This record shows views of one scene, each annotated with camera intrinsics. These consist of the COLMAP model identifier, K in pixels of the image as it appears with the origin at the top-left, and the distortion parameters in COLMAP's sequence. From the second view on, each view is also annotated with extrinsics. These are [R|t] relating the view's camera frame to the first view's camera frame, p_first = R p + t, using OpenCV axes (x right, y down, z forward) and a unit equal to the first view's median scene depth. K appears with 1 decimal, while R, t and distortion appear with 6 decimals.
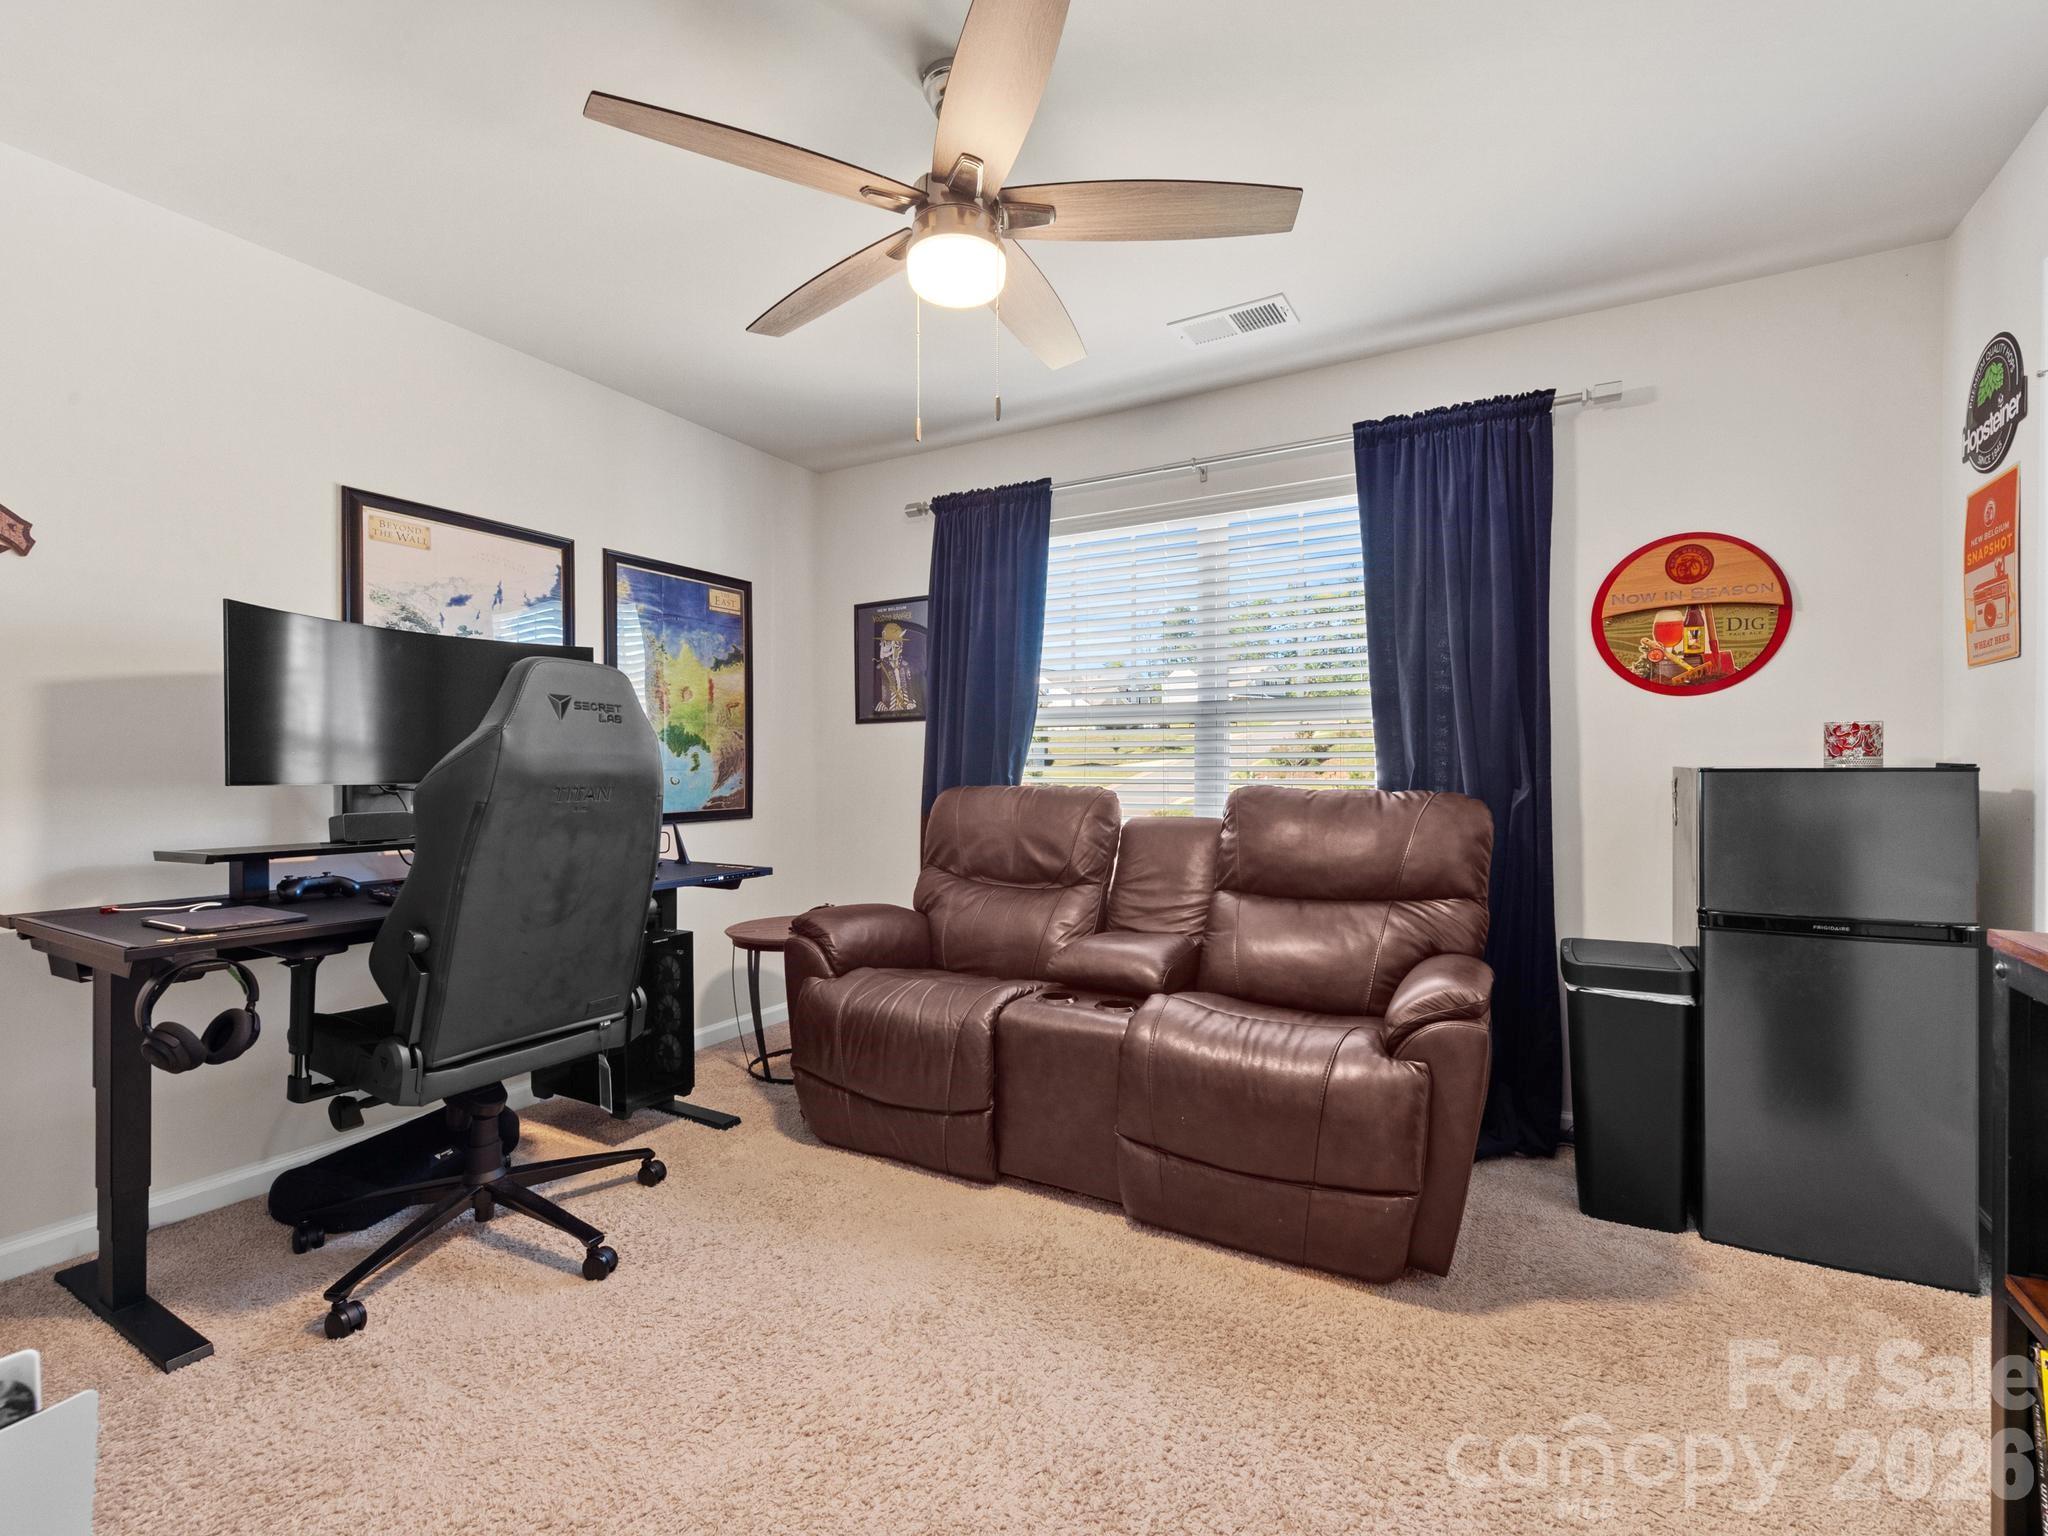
lens RADIAL K [[896.2, 0, 1011.3], [0, 896.2, 771.4], [0, 0, 1]] dist [0.015584, -0.004761]
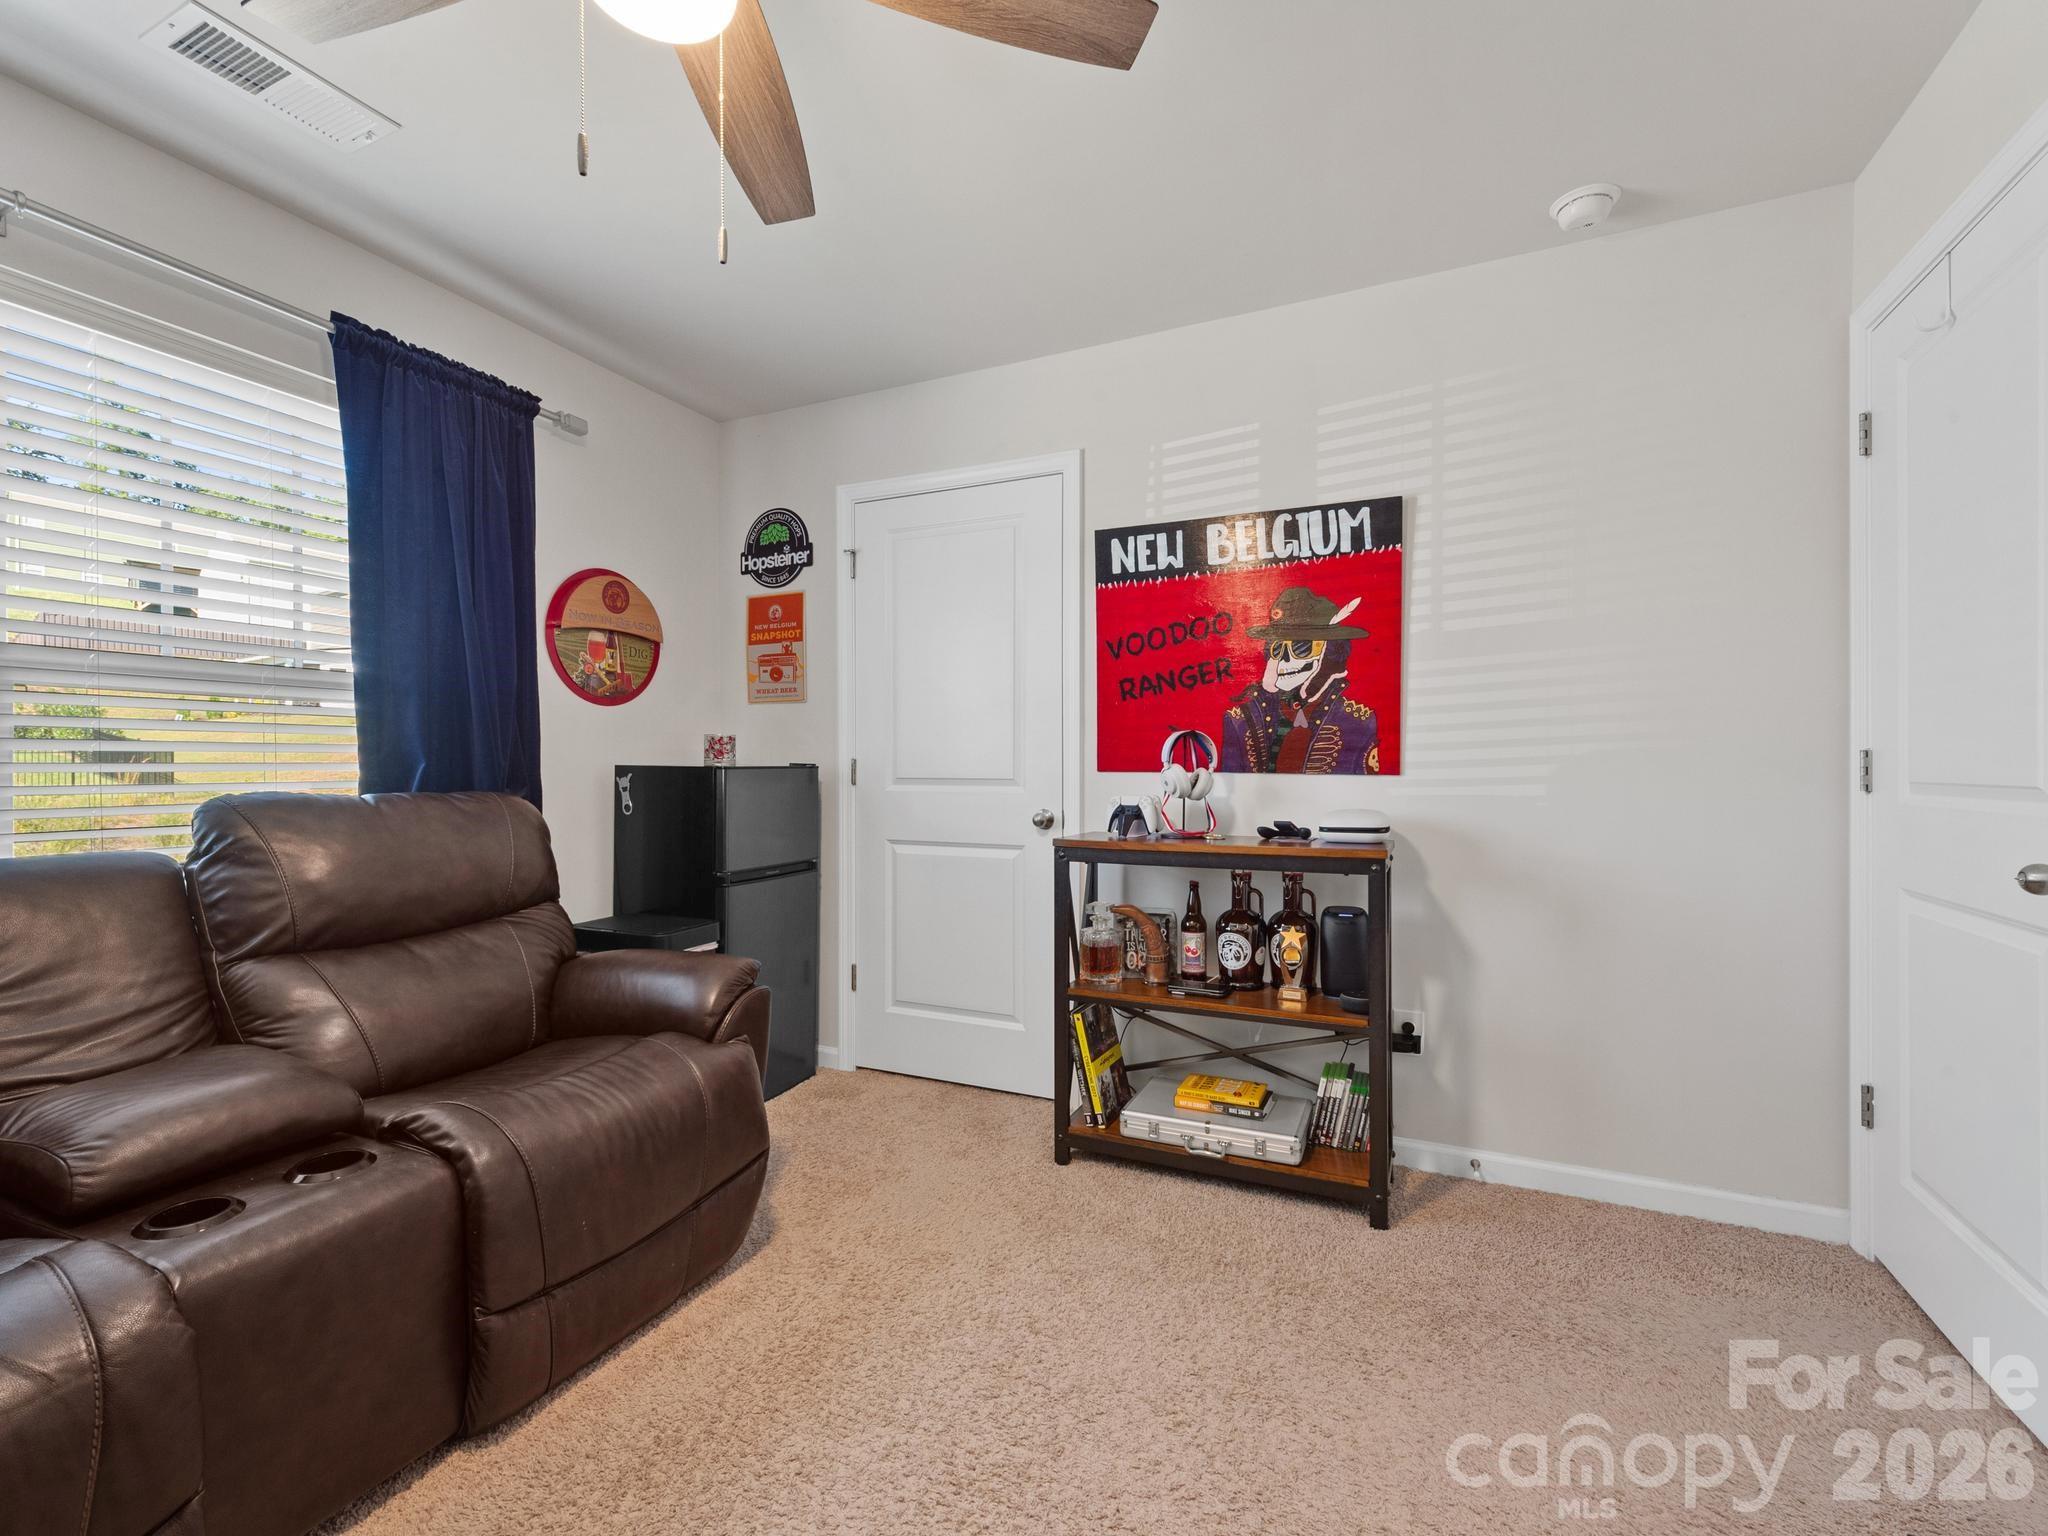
lens RADIAL K [[896.2, 0, 1027.4], [0, 896.2, 768.8], [0, 0, 1]] dist [0.015584, -0.004761]
pose [[-0.086203, -0.002829, 0.996274, -0.473307], [0.002455, 0.999992, 0.003052, -0.002699], [-0.996275, 0.002709, -0.086195, 0.536030]]
